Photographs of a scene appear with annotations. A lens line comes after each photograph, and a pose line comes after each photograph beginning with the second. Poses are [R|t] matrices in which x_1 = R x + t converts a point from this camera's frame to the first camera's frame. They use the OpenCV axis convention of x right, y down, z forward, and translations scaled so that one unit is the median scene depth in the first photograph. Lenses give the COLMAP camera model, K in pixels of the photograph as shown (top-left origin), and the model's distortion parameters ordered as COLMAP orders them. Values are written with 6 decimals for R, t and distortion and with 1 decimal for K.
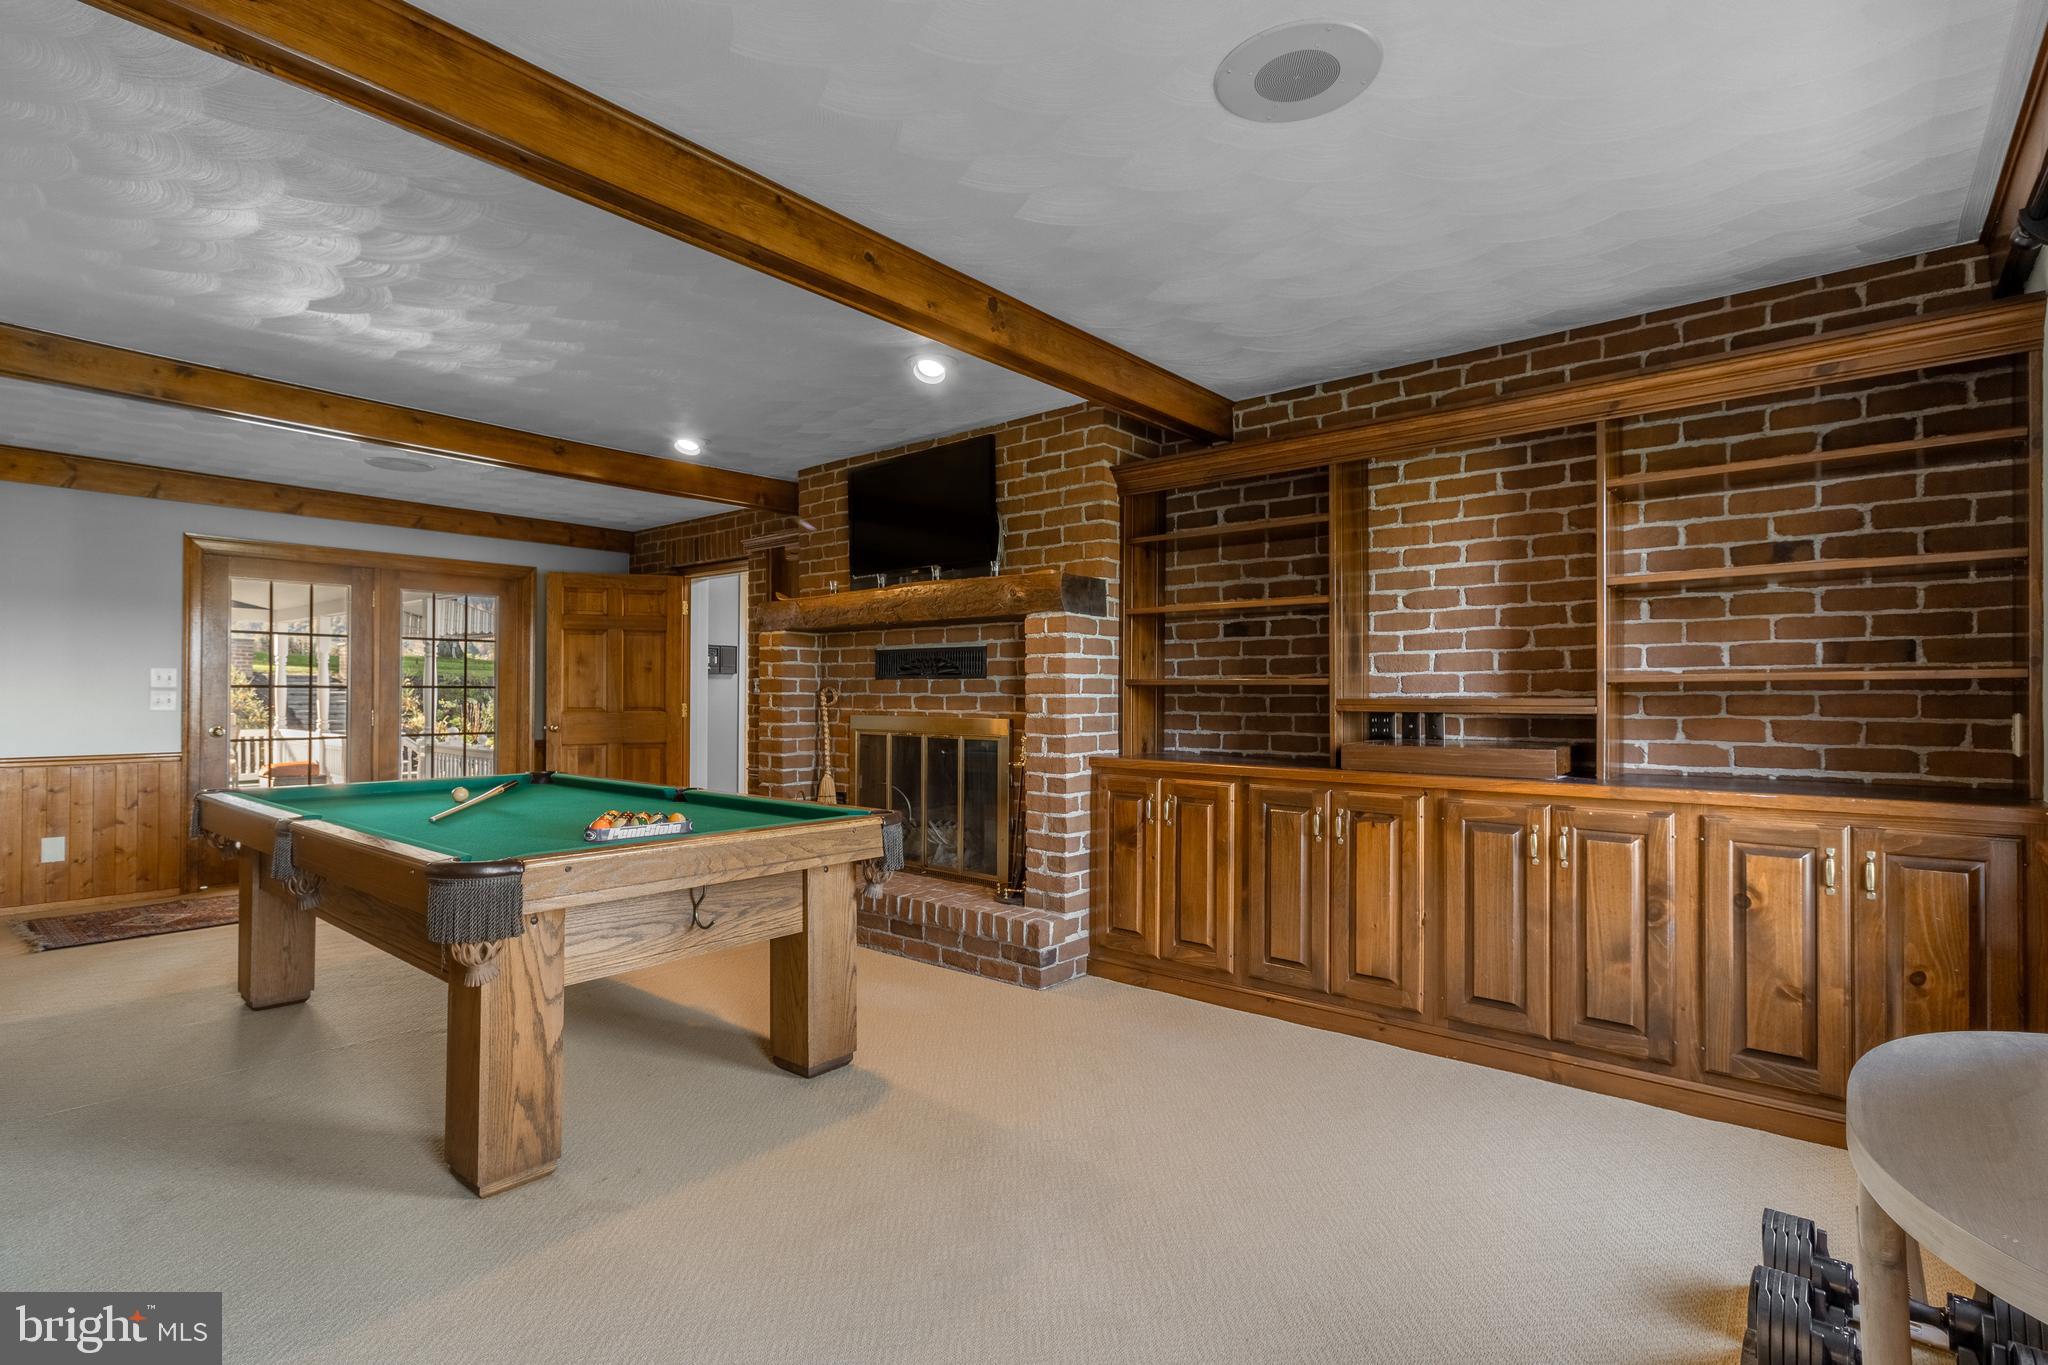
lens RADIAL K [[948.8, 0, 1017.5], [0, 948.8, 693.8], [0, 0, 1]] dist [0.001263, 0.000453]
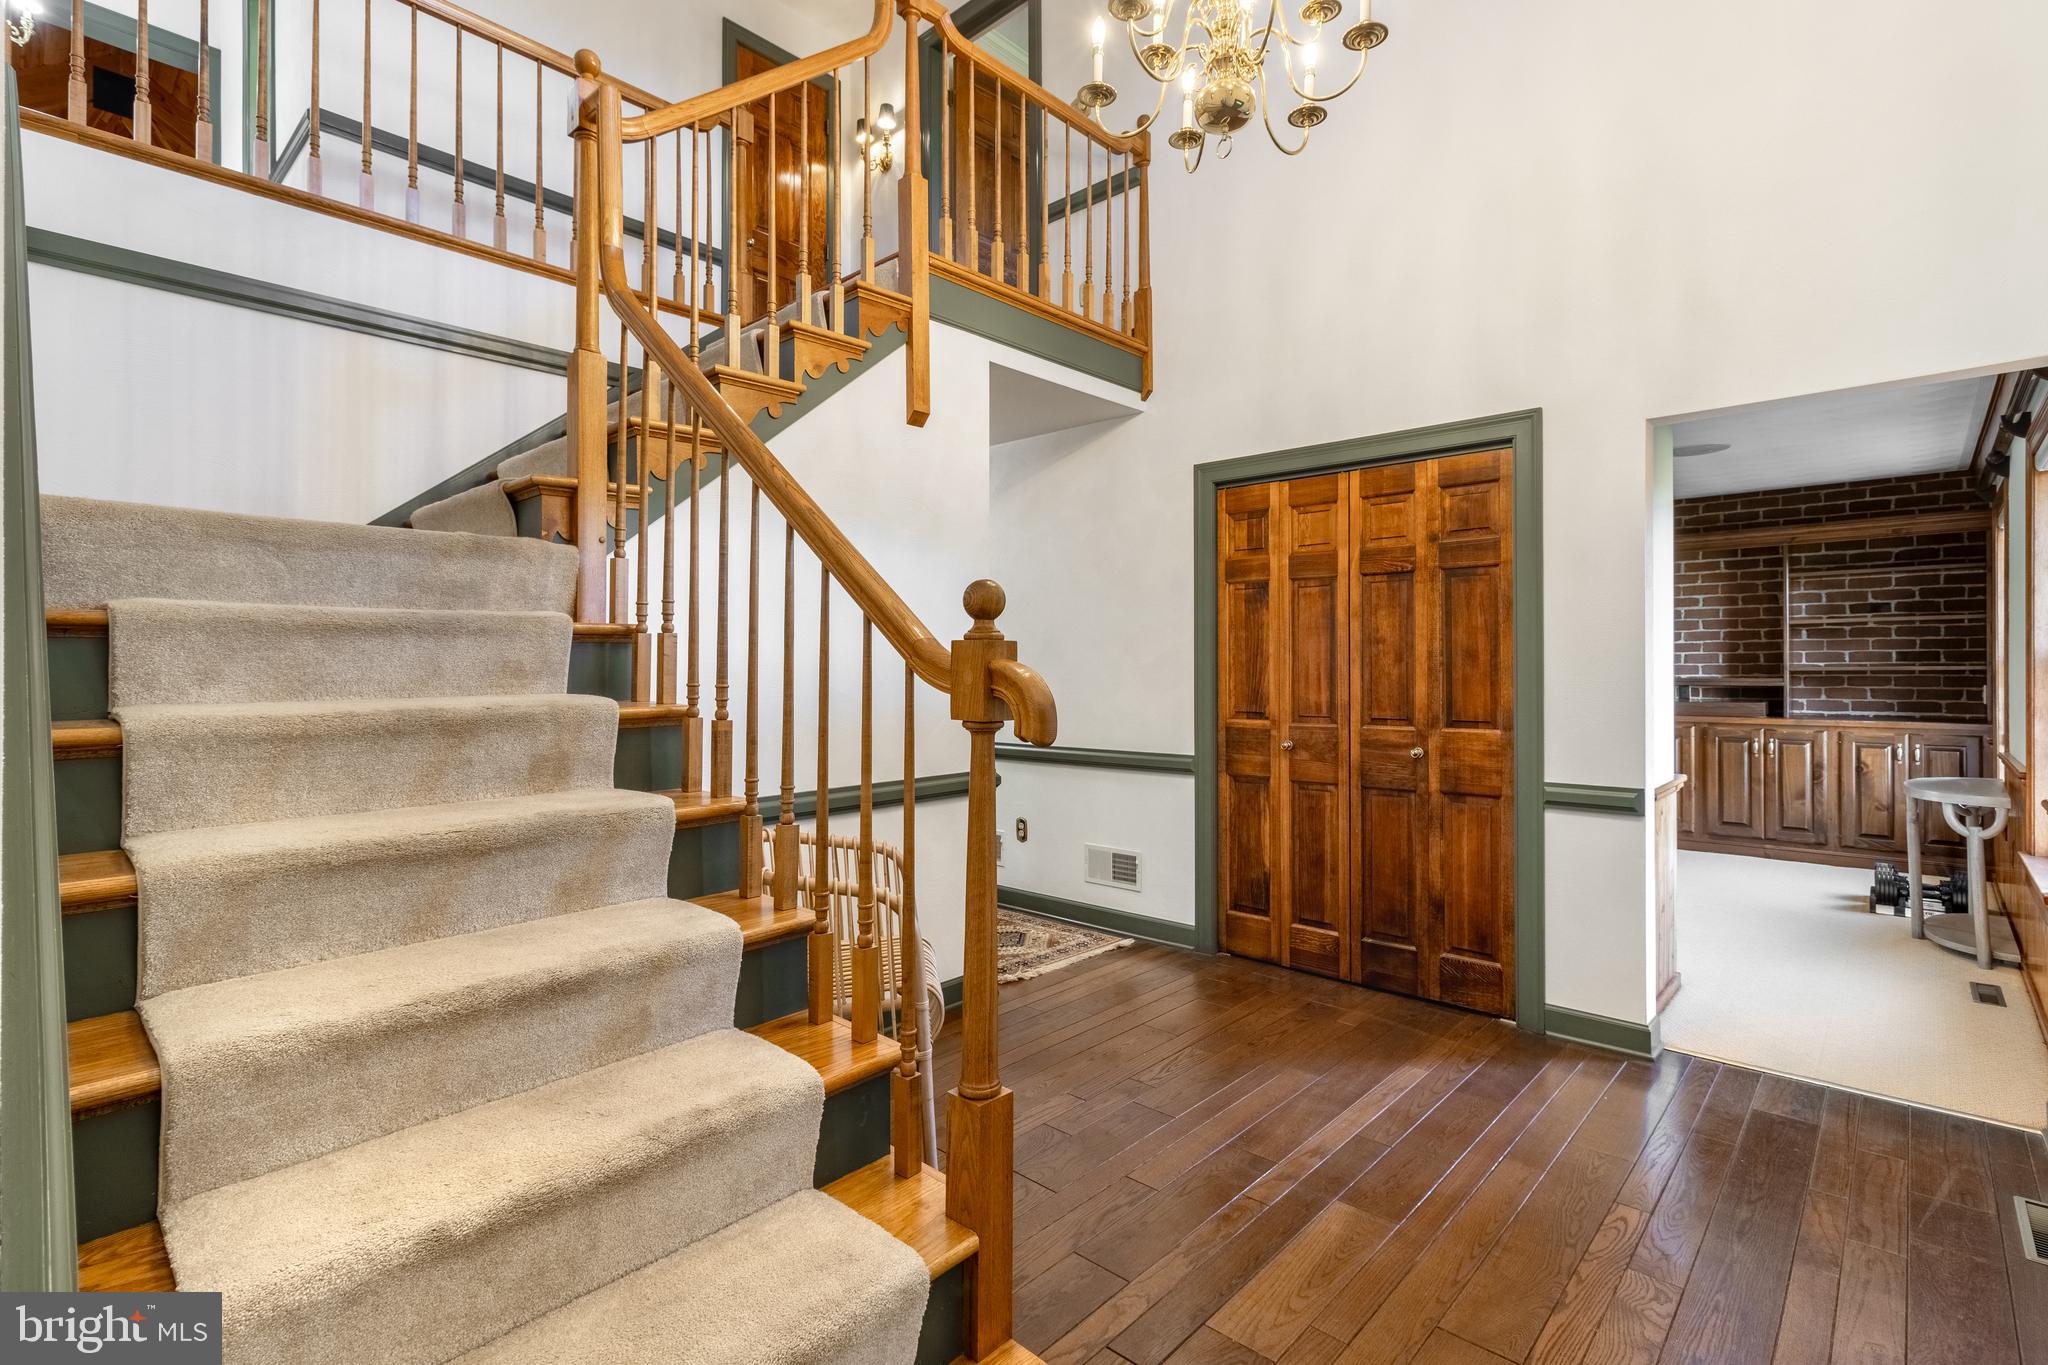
lens RADIAL K [[948.8, 0, 1030.6], [0, 948.8, 667.2], [0, 0, 1]] dist [0.001263, 0.000453]
pose [[0.999464, -0.003416, -0.032548, -0.972857], [0.003417, 0.999994, -0.000035, -0.025058], [0.032548, -0.000076, 0.999470, -1.135306]]
